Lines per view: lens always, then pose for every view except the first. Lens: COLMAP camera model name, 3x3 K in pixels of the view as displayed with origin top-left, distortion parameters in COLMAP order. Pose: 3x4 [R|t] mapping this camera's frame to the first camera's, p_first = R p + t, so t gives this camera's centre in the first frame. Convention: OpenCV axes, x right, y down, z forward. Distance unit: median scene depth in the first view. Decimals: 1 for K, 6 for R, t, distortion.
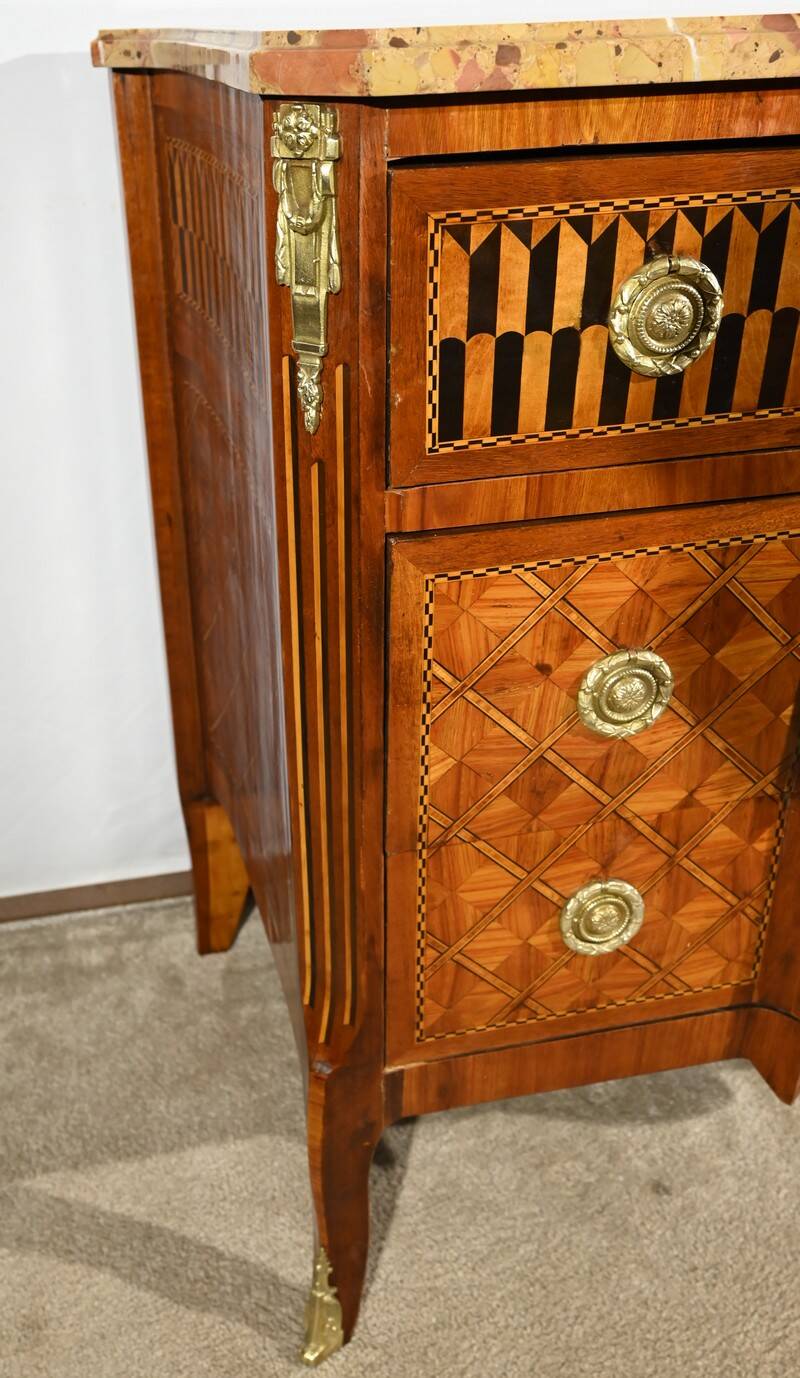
lens RADIAL K [[1185.4, 0, 311.7], [0, 1185.4, 626.6], [0, 0, 1]] dist [0.030899, -0.008668]
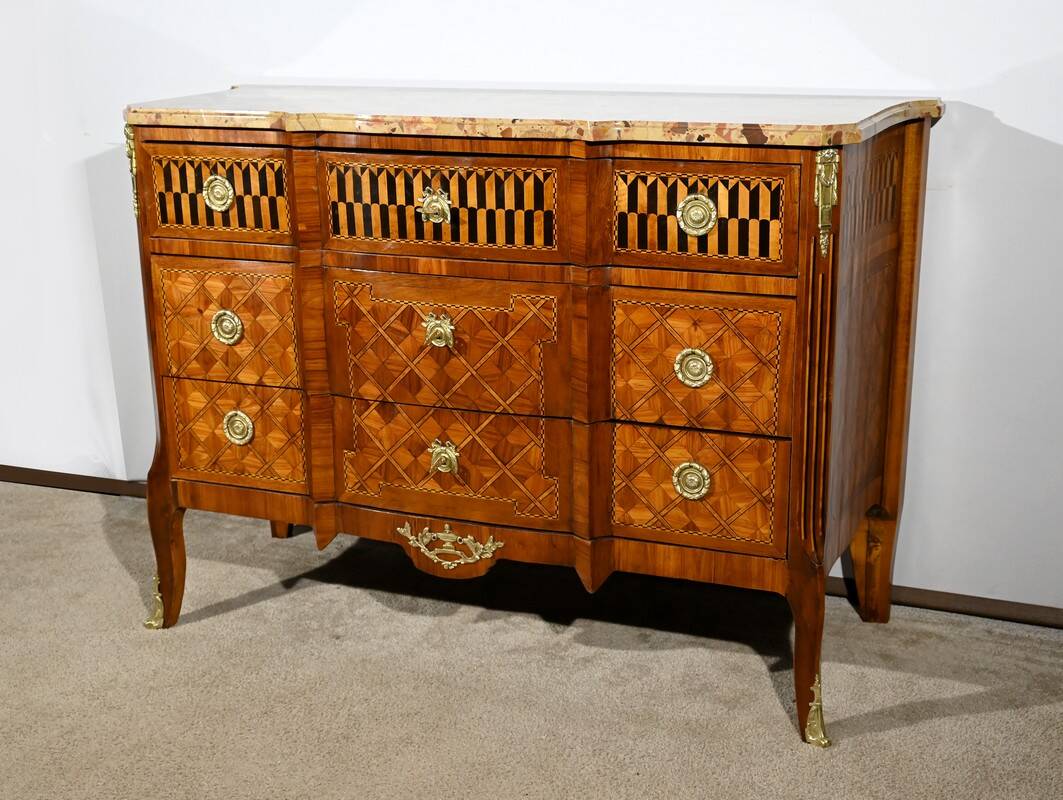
lens RADIAL K [[1499.1, 0, 526.5], [0, 1499.1, 408.1], [0, 0, 1]] dist [0.010107, -0.011591]
pose [[0.836338, 0.166633, -0.522275, 2.831447], [-0.259664, 0.959449, -0.109695, 0.460681], [0.482818, 0.227358, 0.845692, -1.663526]]
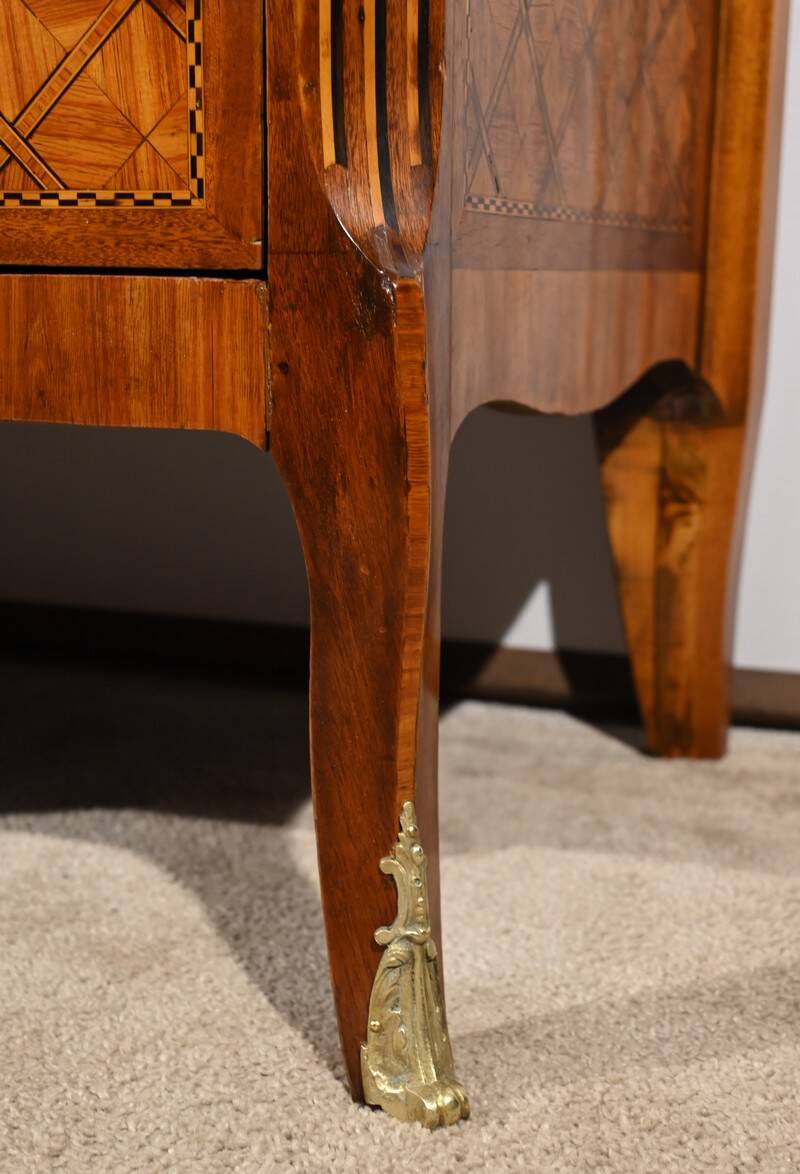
lens RADIAL K [[1682.2, 0, 398.9], [0, 1682.2, 612.6], [0, 0, 1]] dist [0.003565, 0.001508]
pose [[0.854785, 0.133160, -0.501608, 2.140784], [-0.267050, 0.941601, -0.205113, 0.582063], [0.445002, 0.309282, 0.840427, 0.855656]]
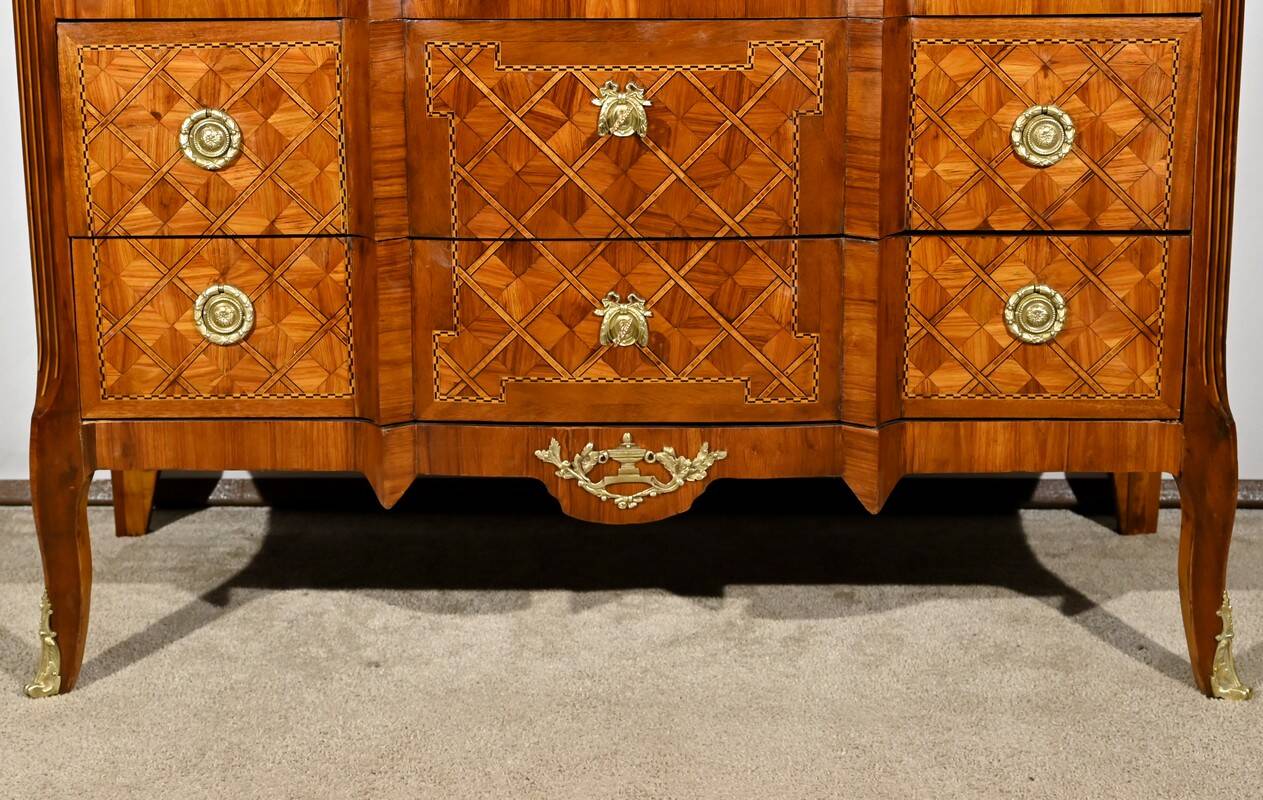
lens RADIAL K [[2231.8, 0, 608.3], [0, 2231.8, 247.2], [0, 0, 1]] dist [0.001512, 0.046444]
pose [[0.975804, 0.062646, -0.209479, 1.496833], [-0.113877, 0.963488, -0.242327, 0.909812], [0.186649, 0.260319, 0.947310, -1.816737]]
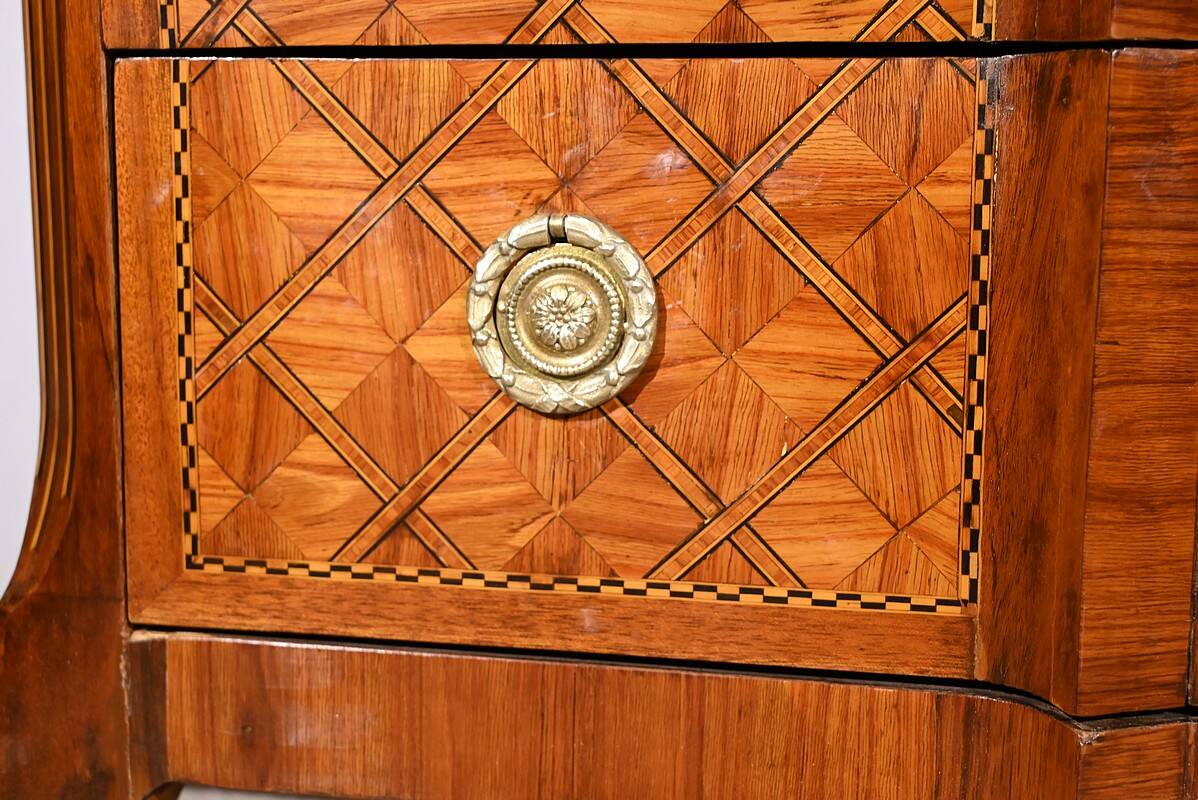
lens RADIAL K [[1685.5, 0, 599.0], [0, 1685.5, 400.0], [0, 0, 1]] dist [-0.006136, -0.006280]
pose [[0.915339, 0.086923, -0.393190, 0.597330], [-0.212145, 0.934026, -0.287385, 0.532670], [0.342269, 0.346468, 0.873391, 0.527657]]
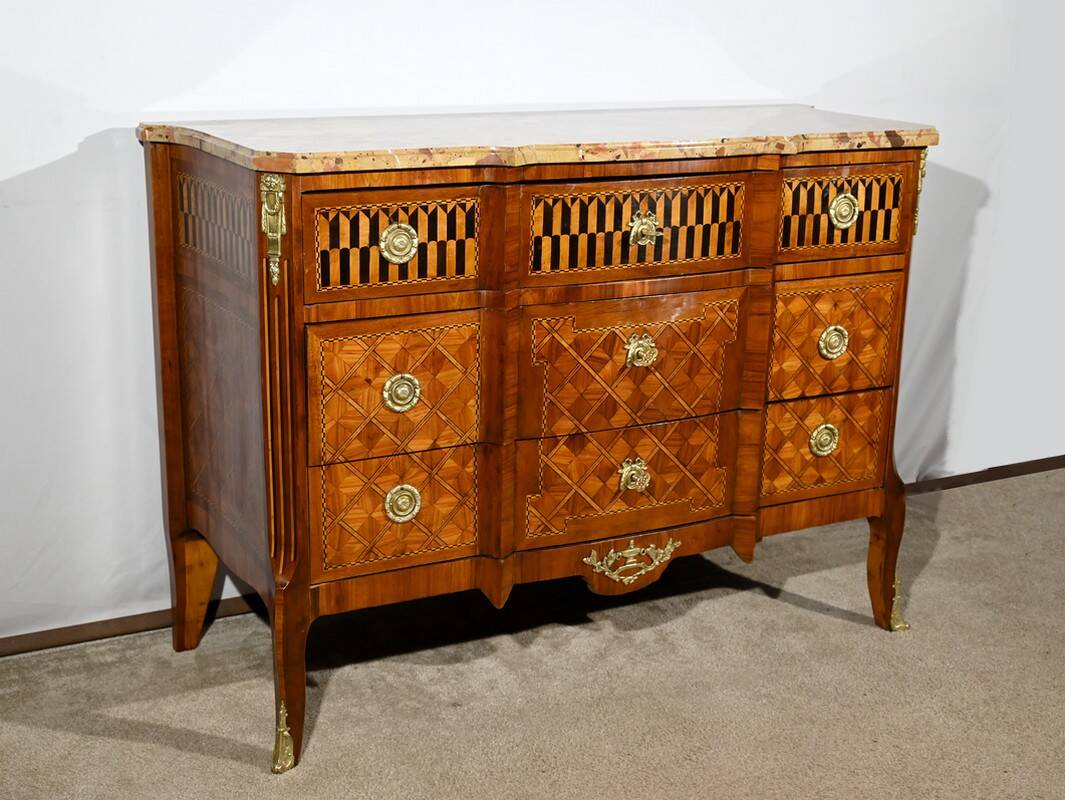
lens RADIAL K [[1501.9, 0, 527.5], [0, 1501.9, 408.1], [0, 0, 1]] dist [0.010107, -0.011591]
pose [[0.960307, -0.036700, 0.276521, -0.366238], [0.089524, 0.979416, -0.180912, 0.705548], [-0.264190, 0.198487, 0.943826, -2.101889]]
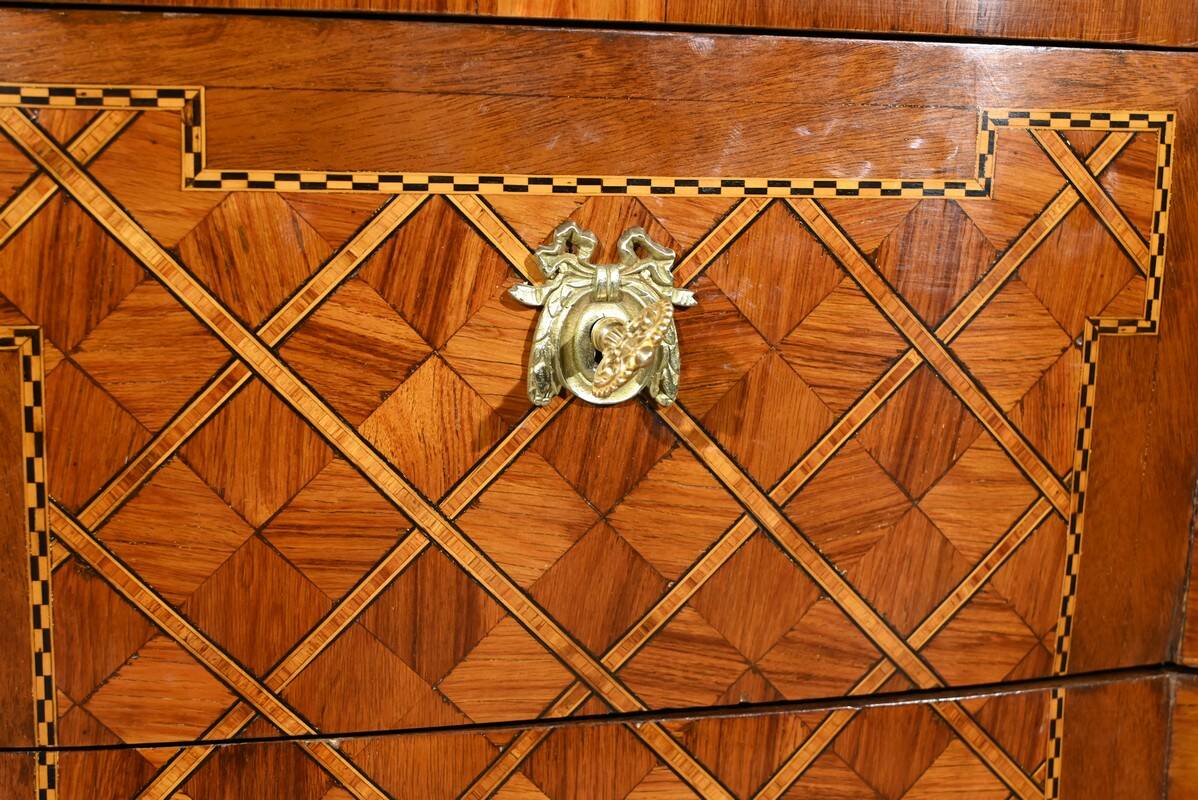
lens RADIAL K [[1685.5, 0, 599.0], [0, 1685.5, 400.0], [0, 0, 1]] dist [-0.006136, -0.006280]
pose [[0.998041, 0.038224, 0.049520, 0.813198], [-0.021538, 0.953171, -0.301662, 0.223059], [-0.058732, 0.300005, 0.952128, 0.399651]]
